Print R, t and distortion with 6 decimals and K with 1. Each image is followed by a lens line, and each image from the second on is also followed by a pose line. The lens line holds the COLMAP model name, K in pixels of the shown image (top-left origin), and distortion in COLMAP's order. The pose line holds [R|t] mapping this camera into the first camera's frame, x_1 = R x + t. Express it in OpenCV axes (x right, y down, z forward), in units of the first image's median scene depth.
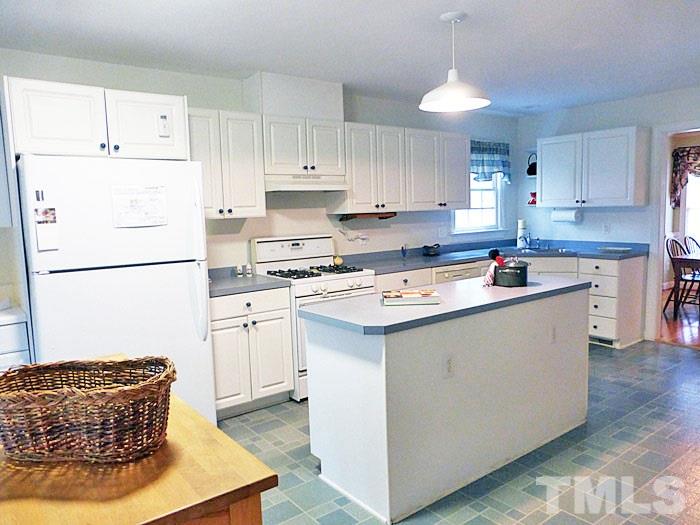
lens RADIAL K [[518.5, 0, 347.4], [0, 518.5, 261.7], [0, 0, 1]] dist [-0.026738, 0.024328]
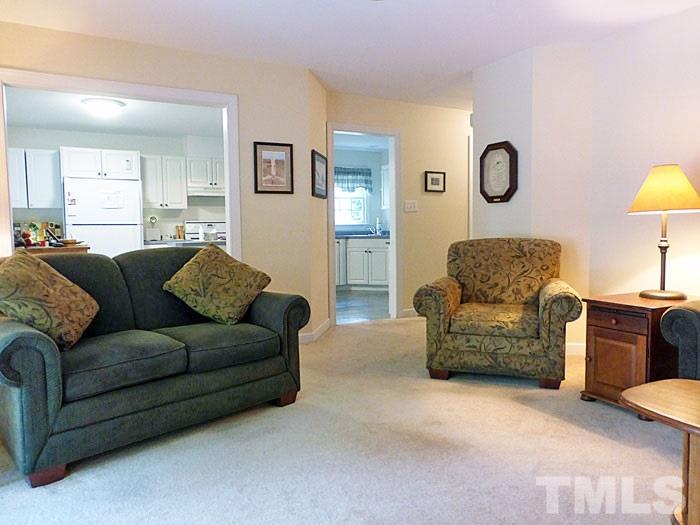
lens RADIAL K [[518.5, 0, 333.5], [0, 518.5, 263.9], [0, 0, 1]] dist [-0.026738, 0.024328]
pose [[0.983933, 0.024969, -0.176783, 0.764697], [-0.031175, 0.998988, -0.032412, 0.173720], [0.175795, 0.037402, 0.983716, -0.842858]]
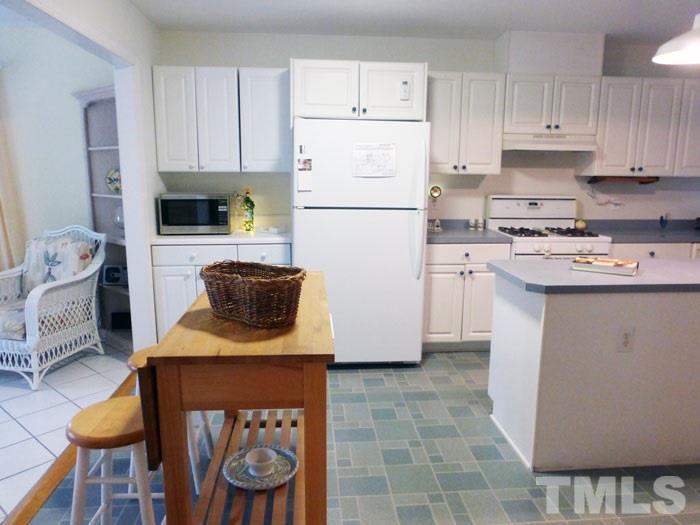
lens RADIAL K [[518.5, 0, 353.3], [0, 518.5, 262.8], [0, 0, 1]] dist [-0.026738, 0.024328]
pose [[0.841160, 0.138016, -0.522878, 0.170655], [-0.091629, 0.989279, 0.113720, -0.002104], [0.532967, -0.047746, 0.844788, -0.047408]]
